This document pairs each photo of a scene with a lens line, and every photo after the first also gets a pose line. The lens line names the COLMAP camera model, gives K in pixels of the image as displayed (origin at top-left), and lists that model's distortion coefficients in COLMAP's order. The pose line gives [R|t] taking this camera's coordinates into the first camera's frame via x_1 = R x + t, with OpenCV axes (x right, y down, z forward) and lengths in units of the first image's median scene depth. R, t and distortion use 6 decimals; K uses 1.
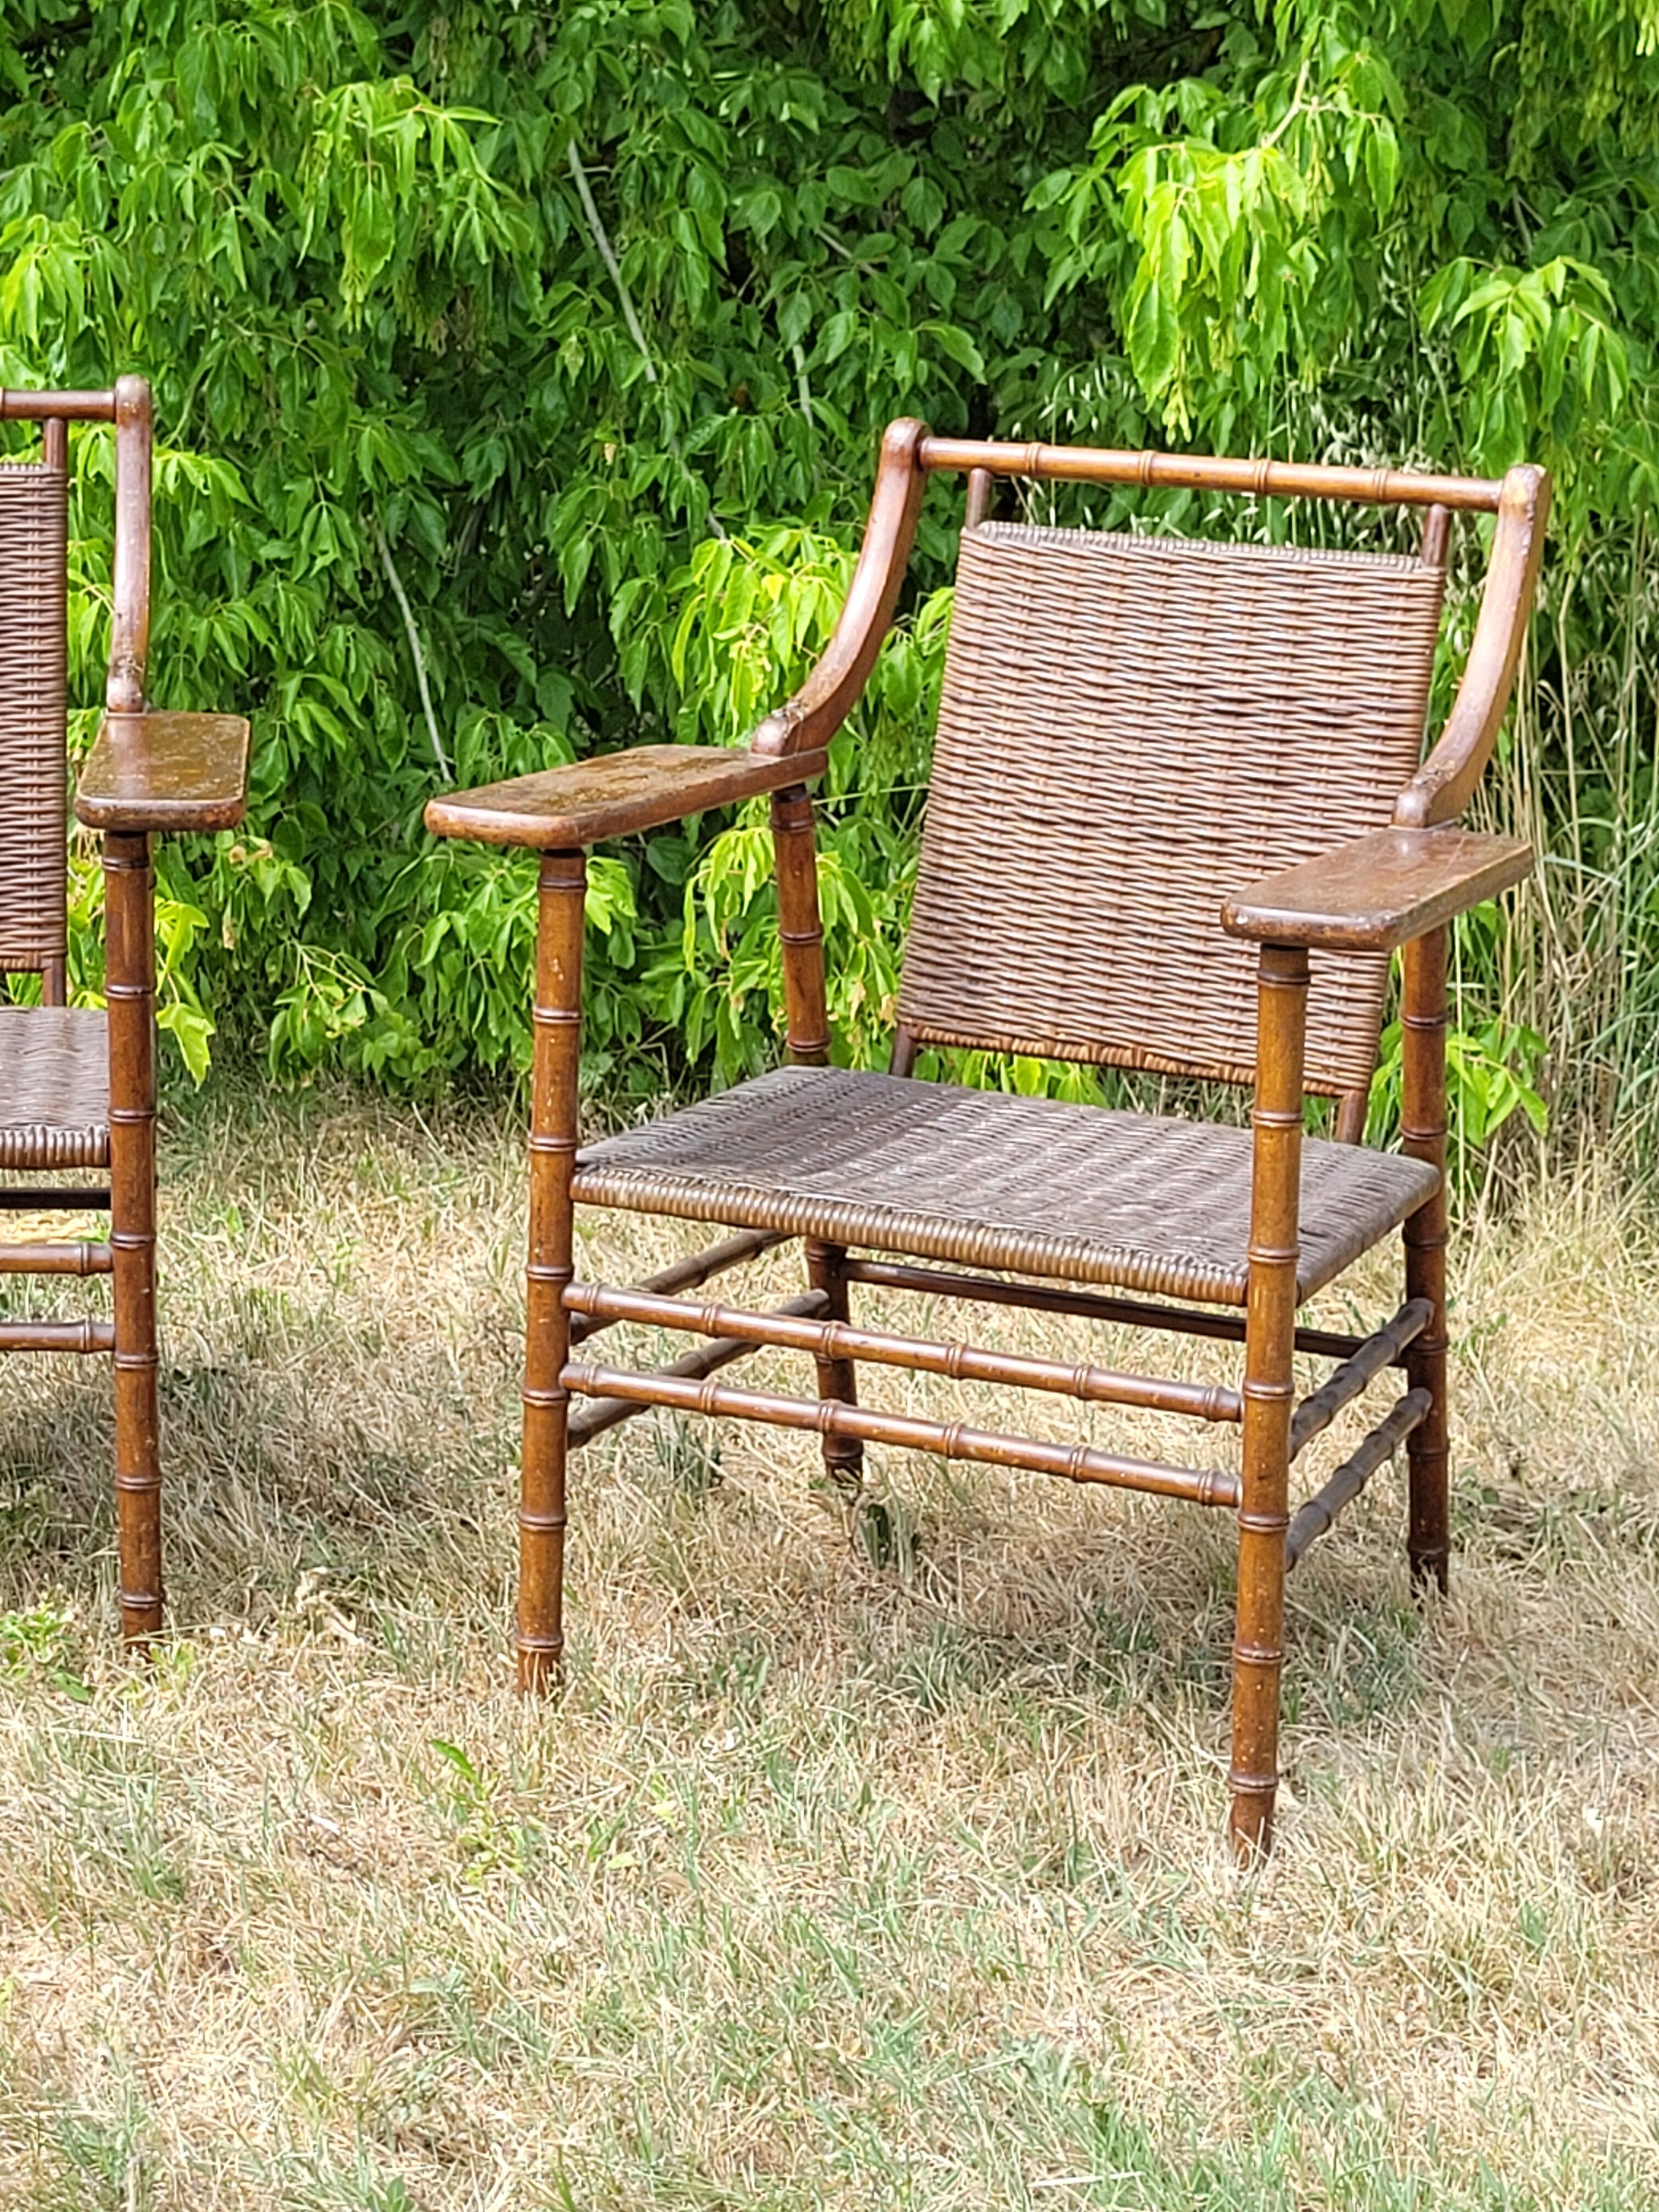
lens RADIAL K [[4973.3, 0, 829.5], [0, 4973.3, 1106.0], [0, 0, 1]] dist [0.226065, -2.934774]
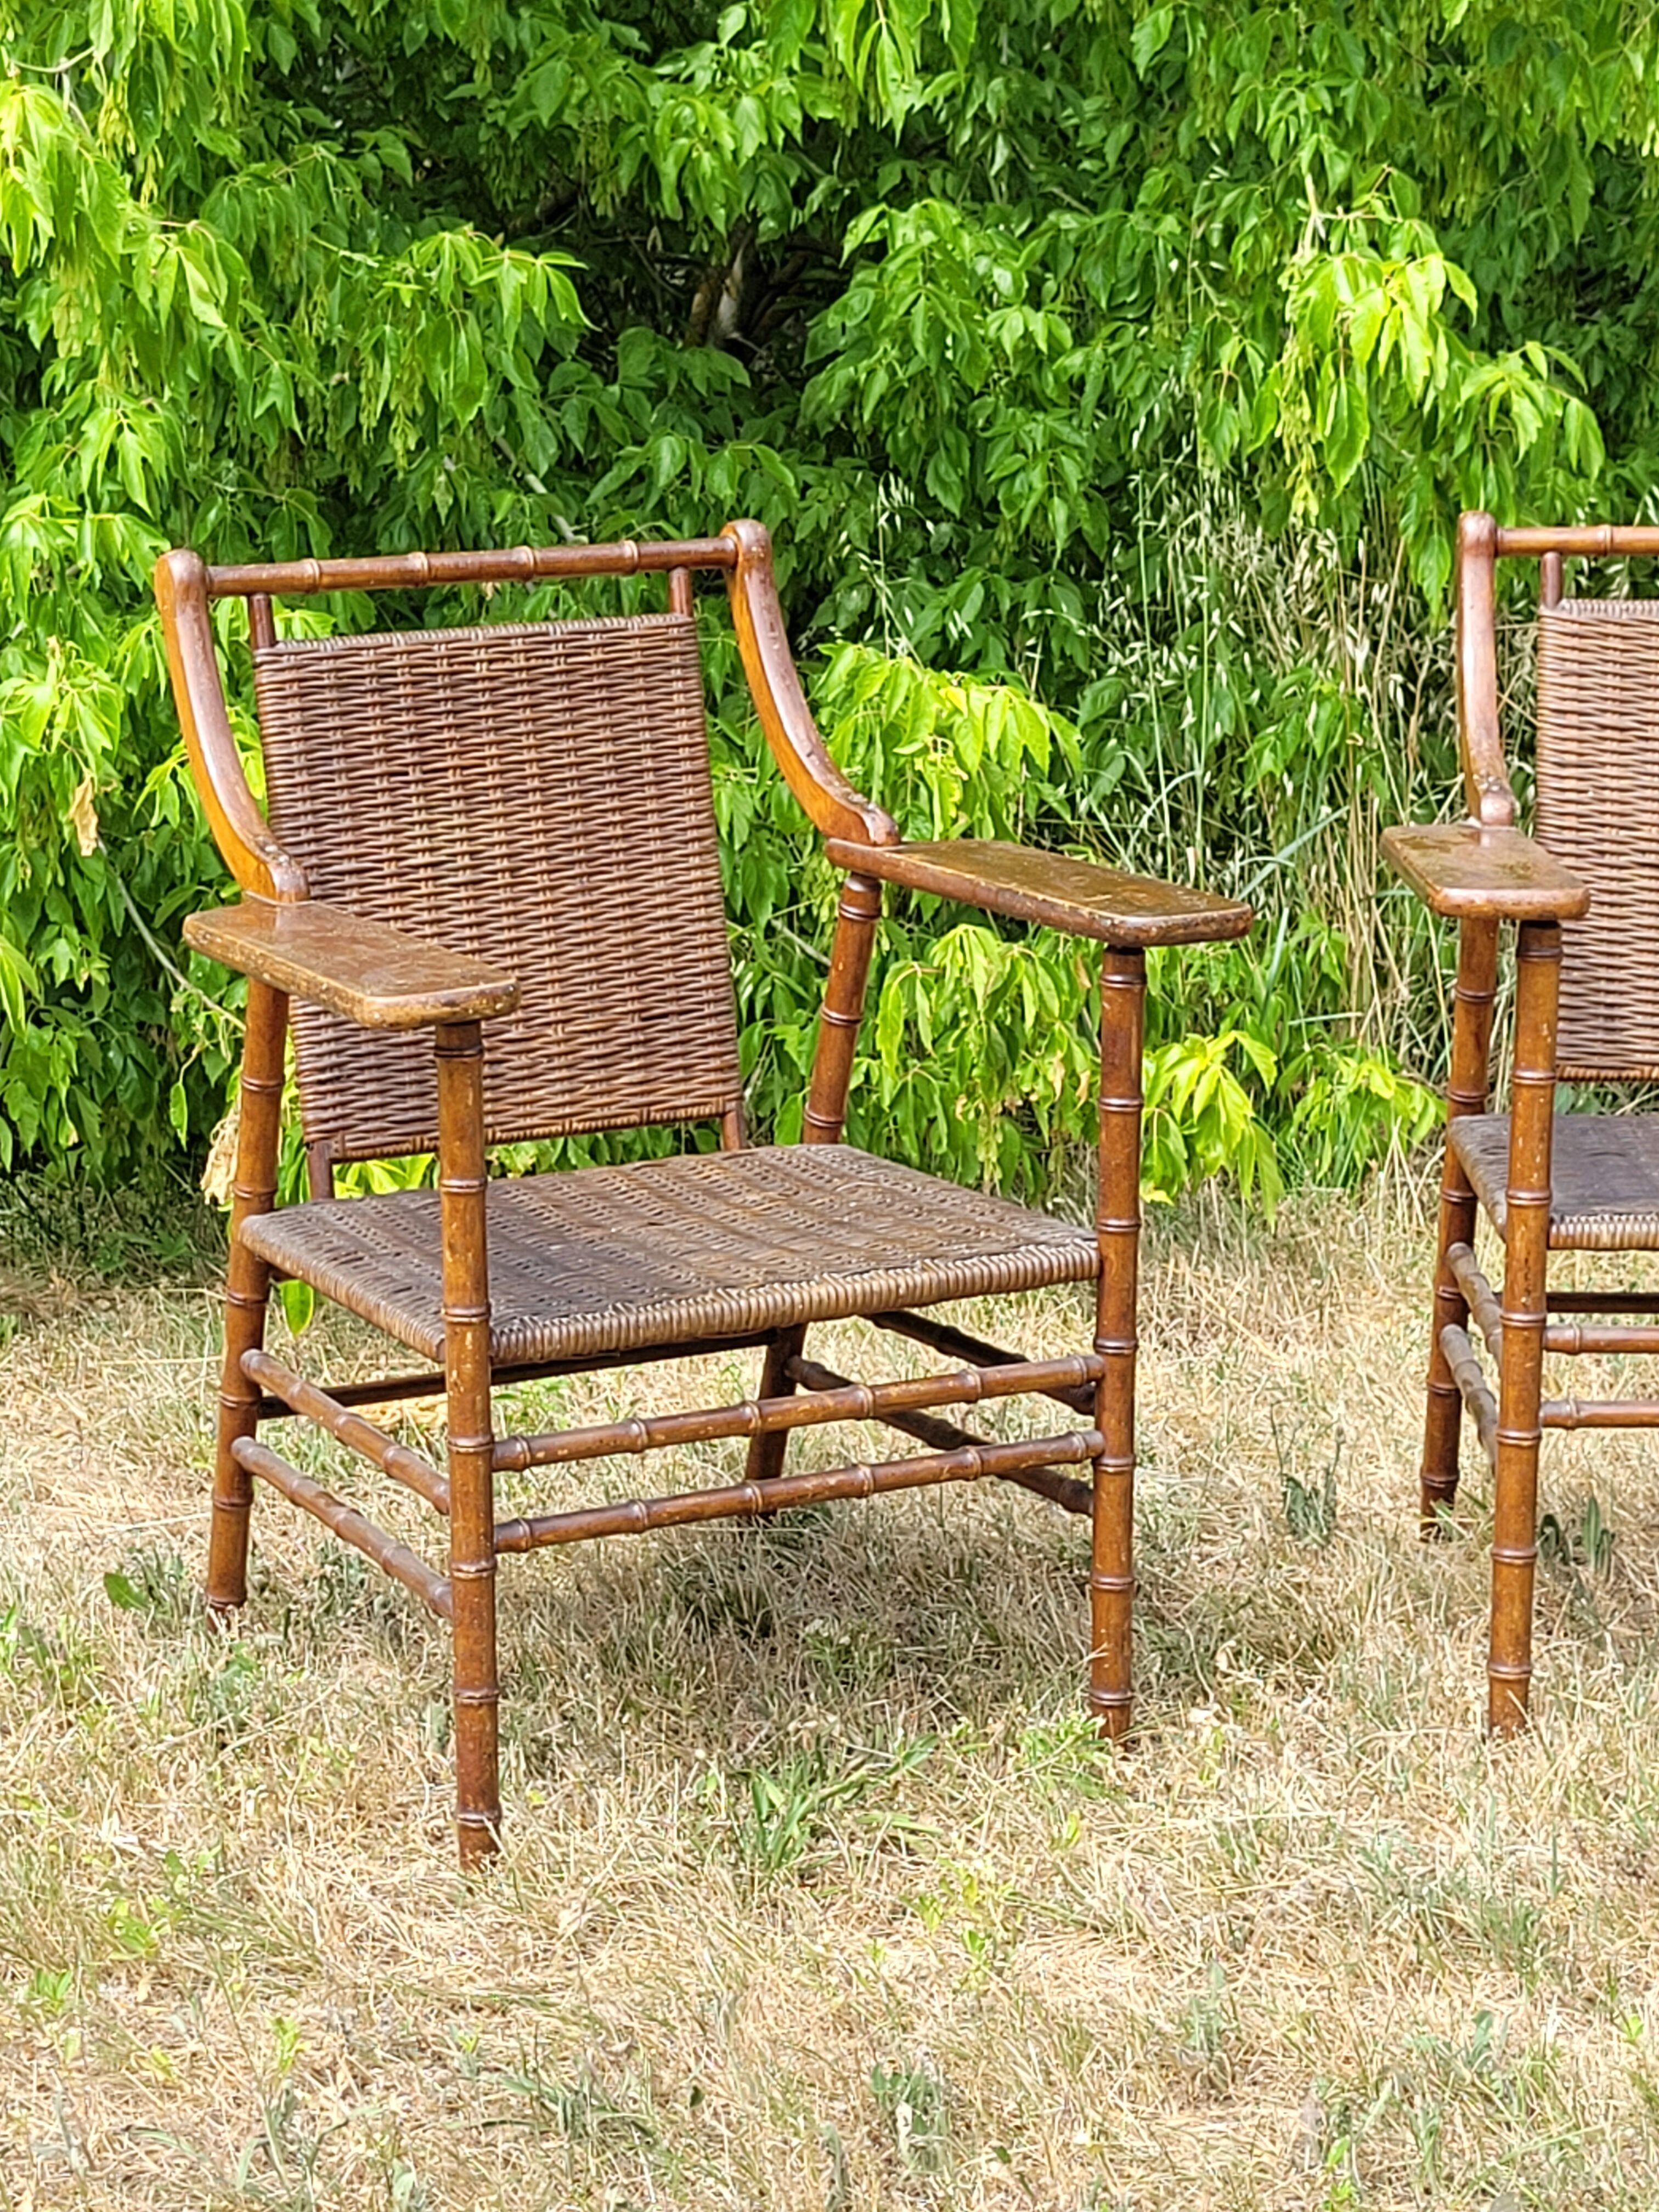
lens RADIAL K [[4973.3, 0, 829.5], [0, 4973.3, 1106.0], [0, 0, 1]] dist [0.226065, -2.934774]
pose [[0.900799, -0.112630, 0.419375, -0.562073], [0.121298, 0.992598, 0.006036, -0.032286], [-0.416951, 0.045432, 0.907793, 0.080367]]
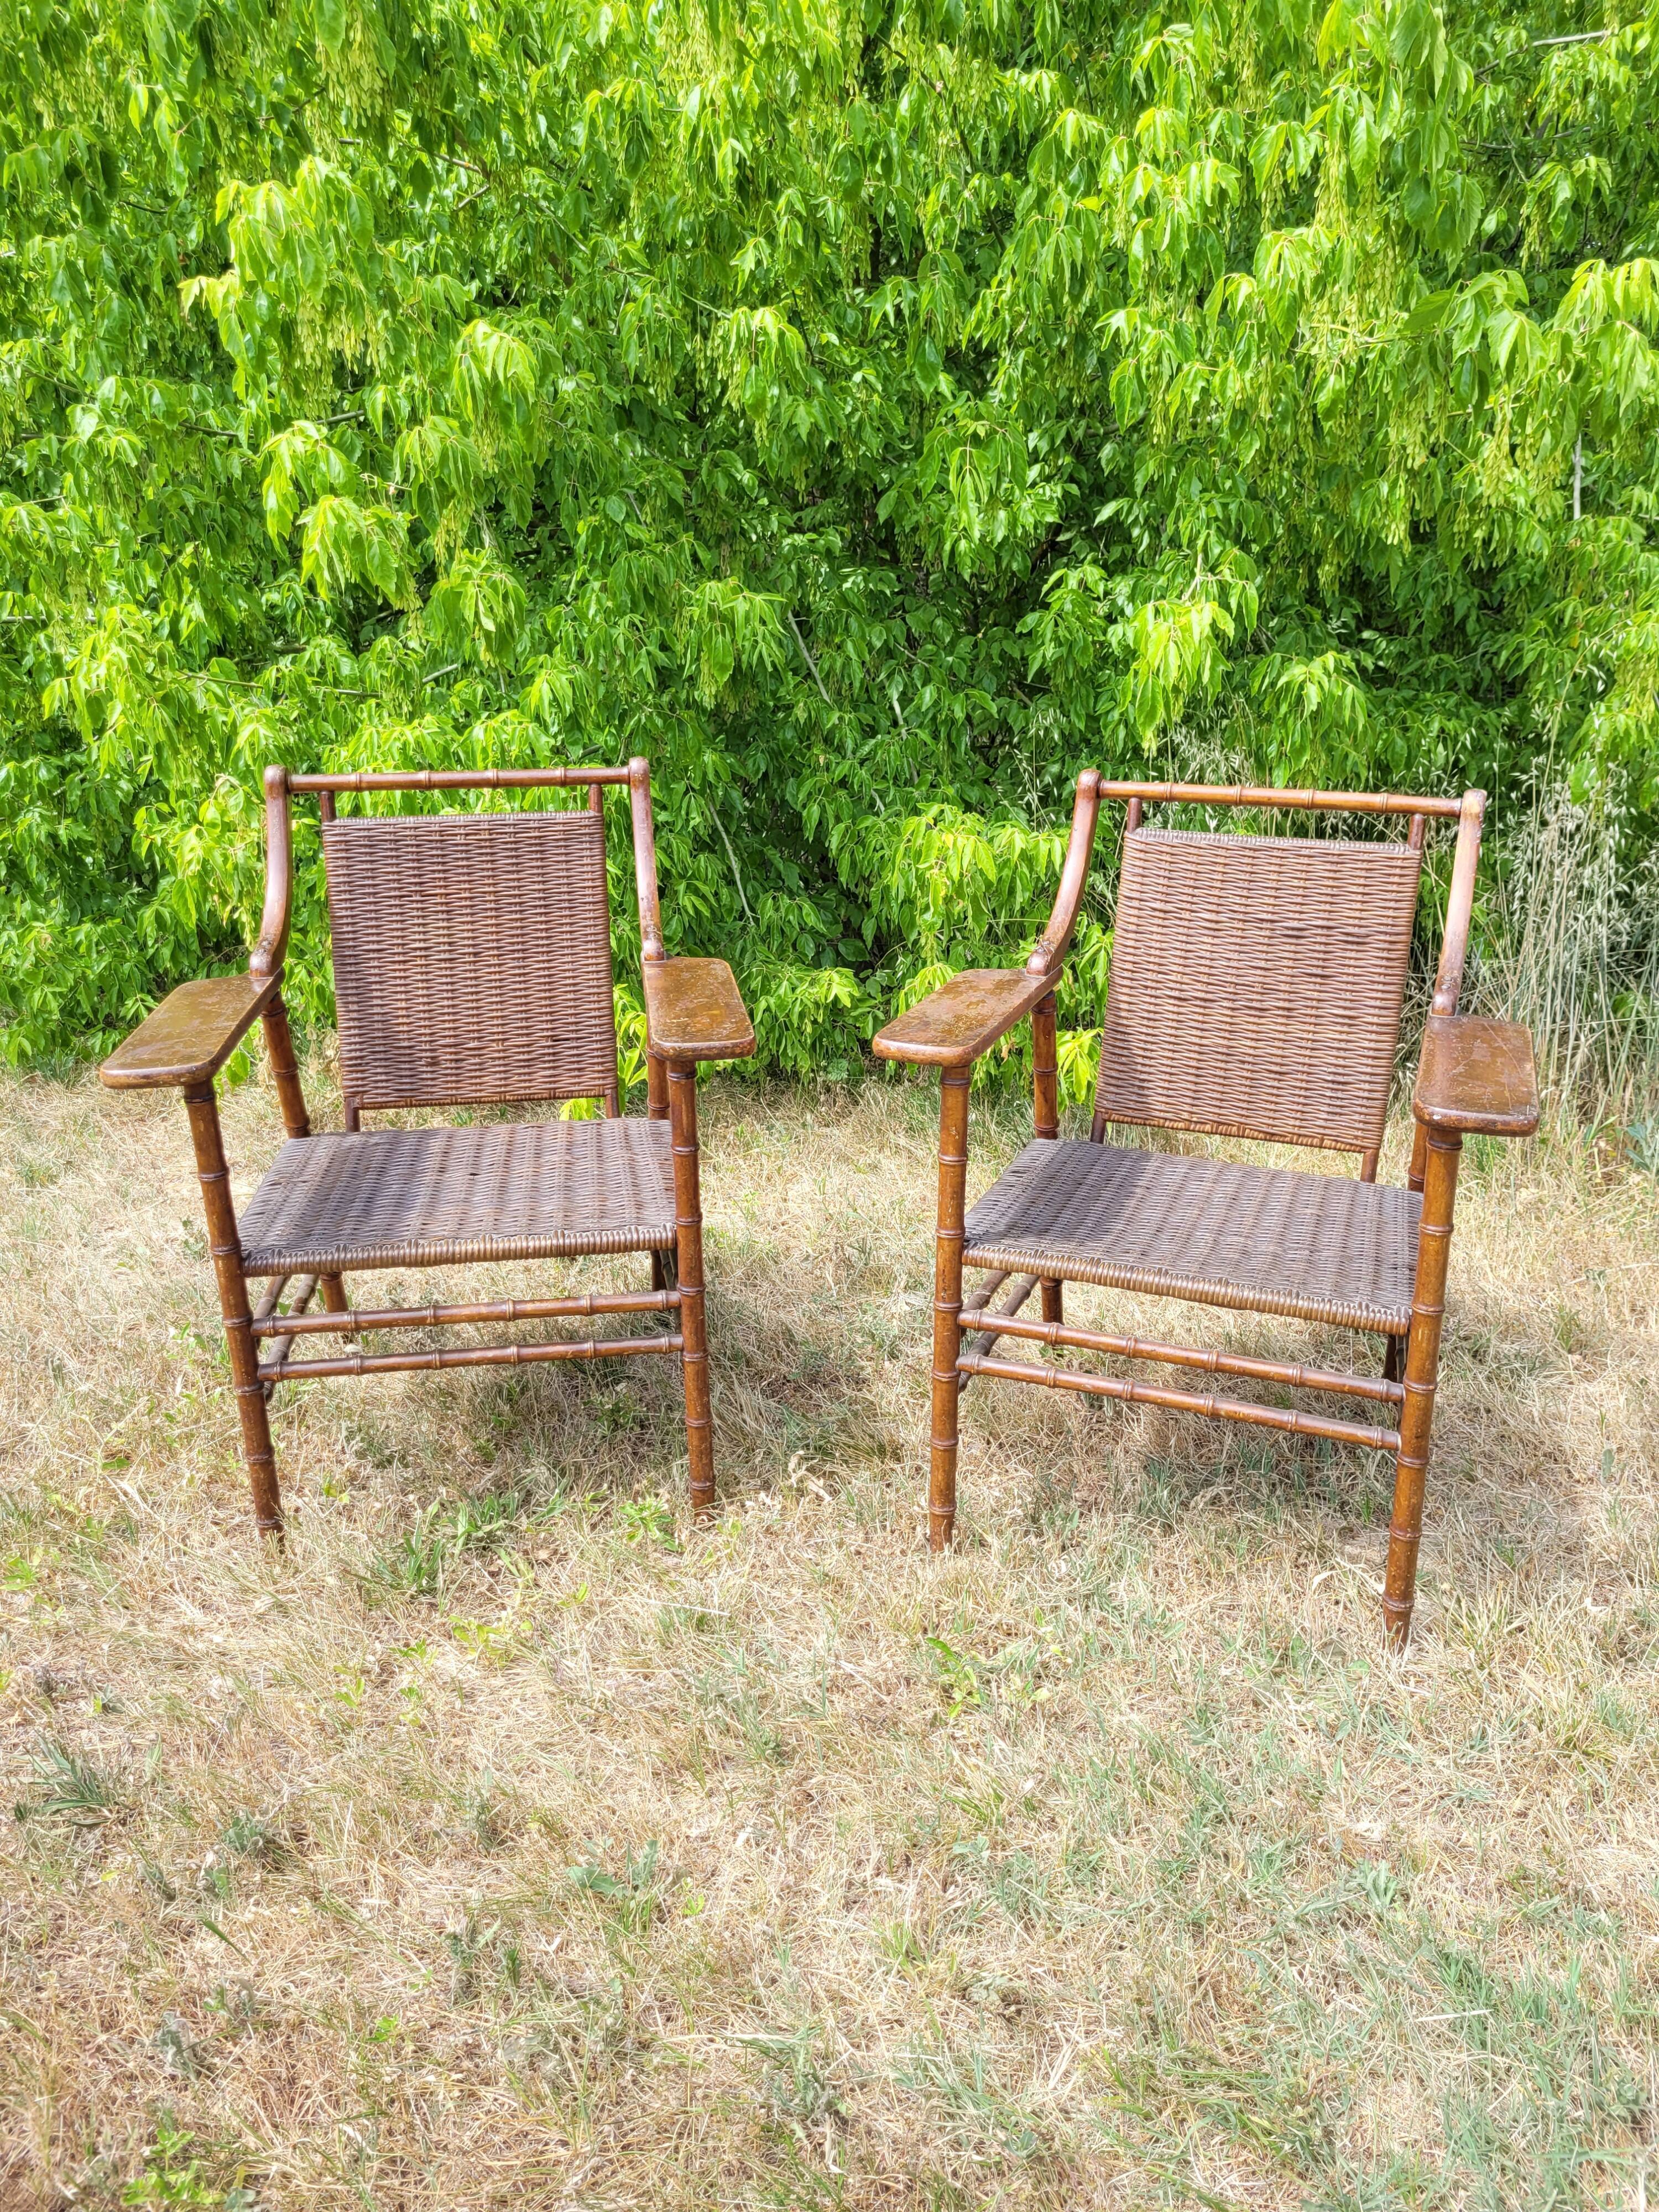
lens RADIAL K [[1694.4, 0, 862.7], [0, 1694.4, 1066.6], [0, 0, 1]] dist [0.042425, -0.043537]
pose [[0.996687, -0.050087, 0.064085, -0.104502], [0.044424, 0.995224, 0.086923, -0.086693], [-0.068132, -0.083788, 0.994152, 0.390887]]
